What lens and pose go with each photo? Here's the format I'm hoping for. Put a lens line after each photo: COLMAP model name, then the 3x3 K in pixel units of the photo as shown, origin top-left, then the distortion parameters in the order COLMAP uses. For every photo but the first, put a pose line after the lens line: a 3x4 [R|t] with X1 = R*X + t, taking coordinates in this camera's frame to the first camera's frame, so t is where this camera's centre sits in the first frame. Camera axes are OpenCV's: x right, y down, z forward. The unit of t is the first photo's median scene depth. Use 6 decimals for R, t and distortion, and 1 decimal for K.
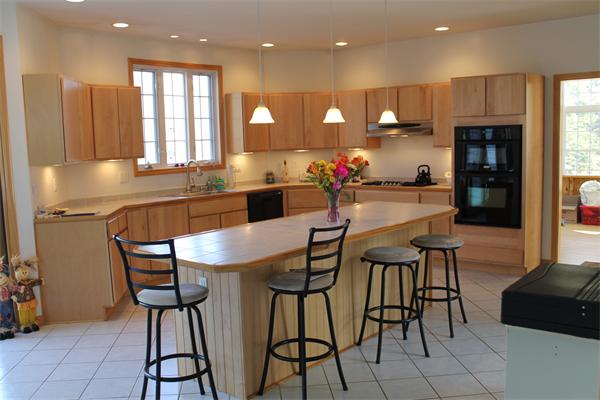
lens RADIAL K [[563.0, 0, 300.0], [0, 563.0, 200.0], [0, 0, 1]] dist [-0.117251, 0.004142]
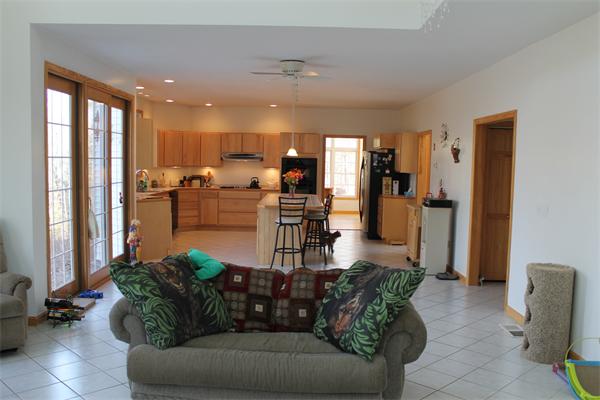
lens RADIAL K [[511.4, 0, 280.6], [0, 511.4, 201.7], [0, 0, 1]] dist [-0.085171, 0.008662]
pose [[0.785107, -0.001464, 0.619359, -0.739540], [0.021555, 0.999456, -0.024960, 0.059140], [-0.618986, 0.032946, 0.784711, -0.348934]]
